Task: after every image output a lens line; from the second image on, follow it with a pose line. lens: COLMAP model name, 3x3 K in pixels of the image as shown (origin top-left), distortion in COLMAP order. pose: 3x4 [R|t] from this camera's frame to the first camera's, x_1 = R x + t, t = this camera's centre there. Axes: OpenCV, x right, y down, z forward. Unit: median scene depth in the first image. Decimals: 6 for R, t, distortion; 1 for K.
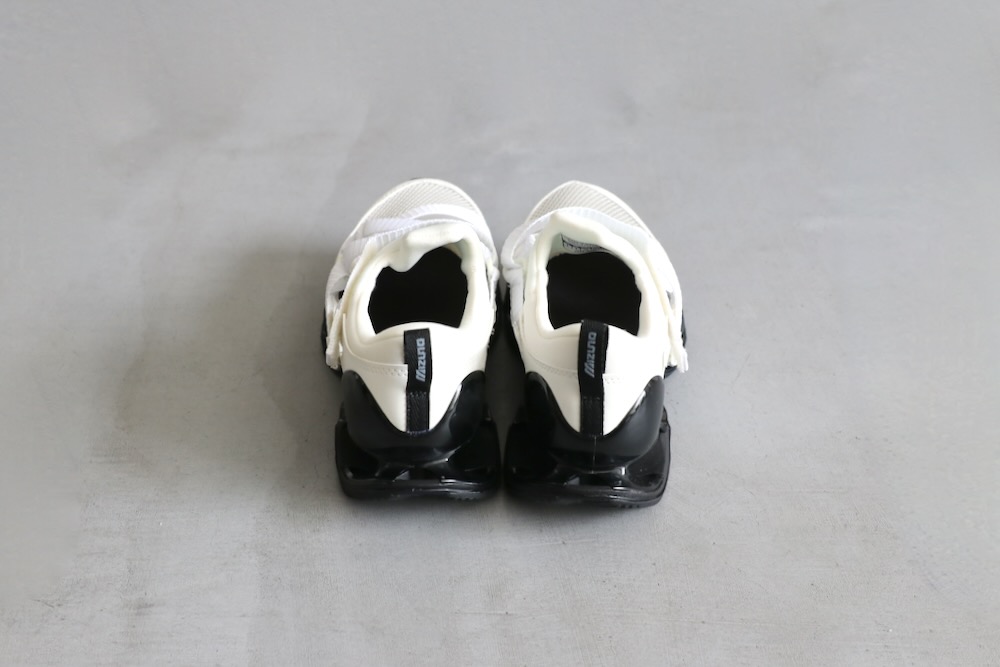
lens RADIAL K [[1289.1, 0, 503.4], [0, 1289.1, 335.3], [0, 0, 1]] dist [-0.108871, 0.071866]
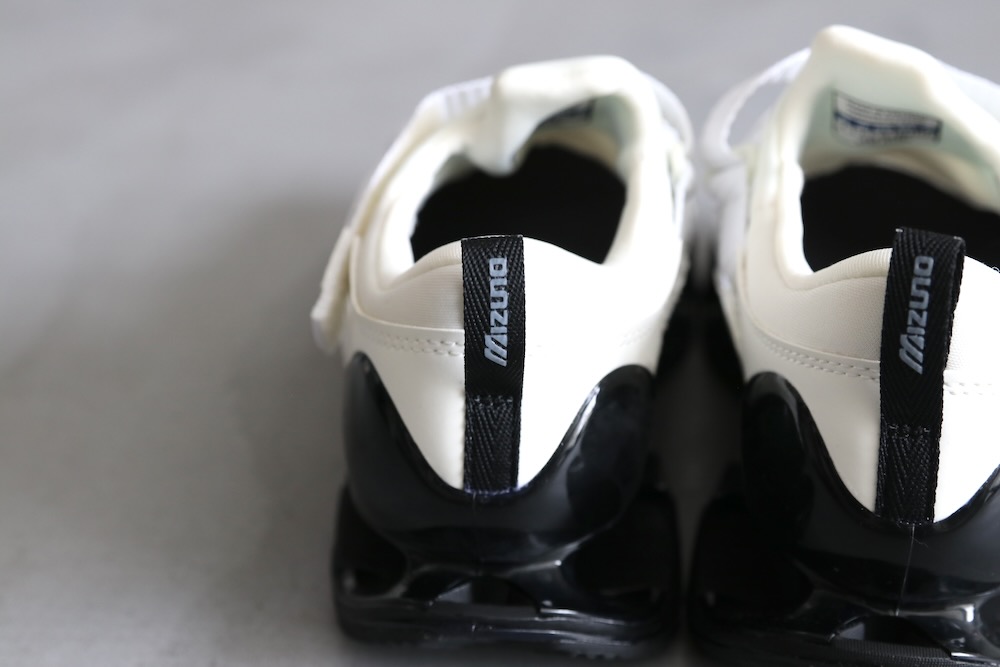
lens RADIAL K [[1520.0, 0, 500.0], [0, 1520.0, 333.5], [0, 0, 1]] dist [-0.037204, -0.057031]
pose [[0.990377, 0.041181, -0.132127, 0.001660], [-0.051271, 0.995948, -0.073890, 0.058673], [0.128549, 0.079953, 0.988475, 0.485282]]
